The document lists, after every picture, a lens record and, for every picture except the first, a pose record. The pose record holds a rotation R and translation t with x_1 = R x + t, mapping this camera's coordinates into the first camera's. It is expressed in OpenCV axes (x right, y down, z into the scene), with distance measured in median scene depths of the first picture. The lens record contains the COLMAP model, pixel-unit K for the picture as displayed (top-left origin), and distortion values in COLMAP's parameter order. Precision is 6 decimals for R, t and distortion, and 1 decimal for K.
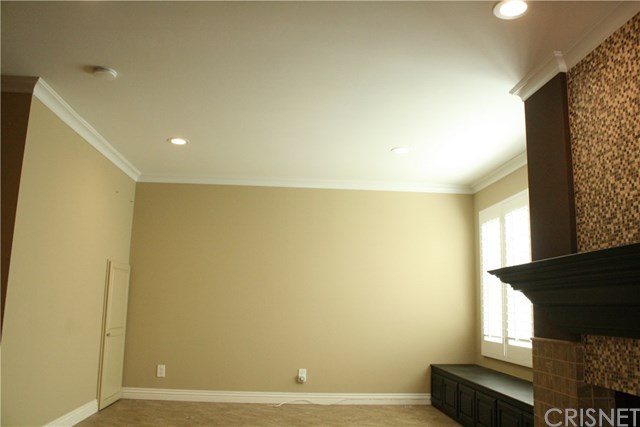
lens RADIAL K [[535.6, 0, 320.0], [0, 535.6, 213.5], [0, 0, 1]] dist [-0.157644, 0.133158]
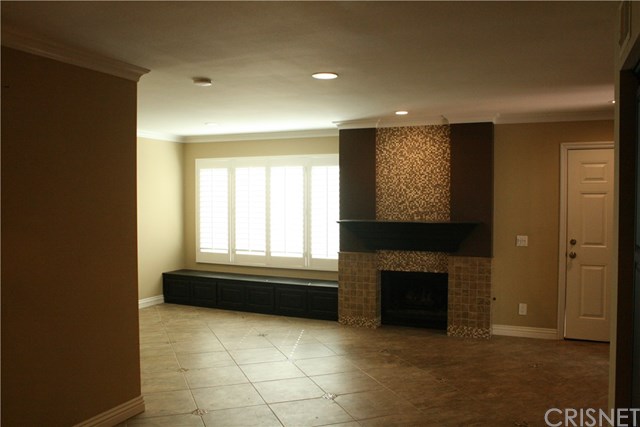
lens RADIAL K [[550.1, 0, 320.0], [0, 550.1, 213.5], [0, 0, 1]] dist [-0.137852, 0.103700]
pose [[0.470527, -0.050282, 0.880952, -1.760378], [-0.140281, 0.981415, 0.130942, -0.209510], [-0.871163, -0.185192, 0.454729, 0.133918]]
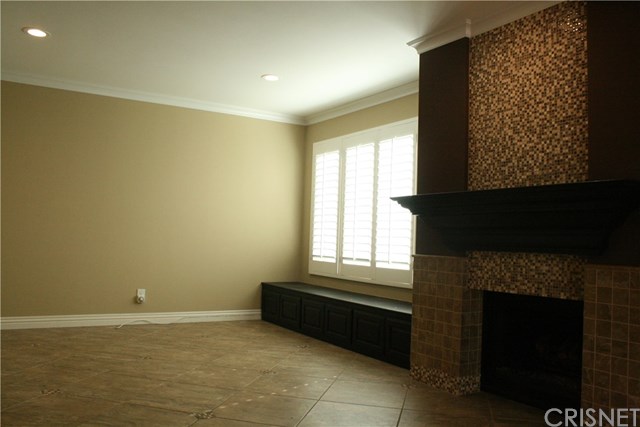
lens RADIAL K [[535.6, 0, 320.0], [0, 535.6, 213.5], [0, 0, 1]] dist [-0.157644, 0.133158]
pose [[0.885921, 0.028752, 0.462945, -0.419550], [-0.092974, 0.988828, 0.116508, 0.024059], [-0.454423, -0.146259, 0.878697, 0.032448]]
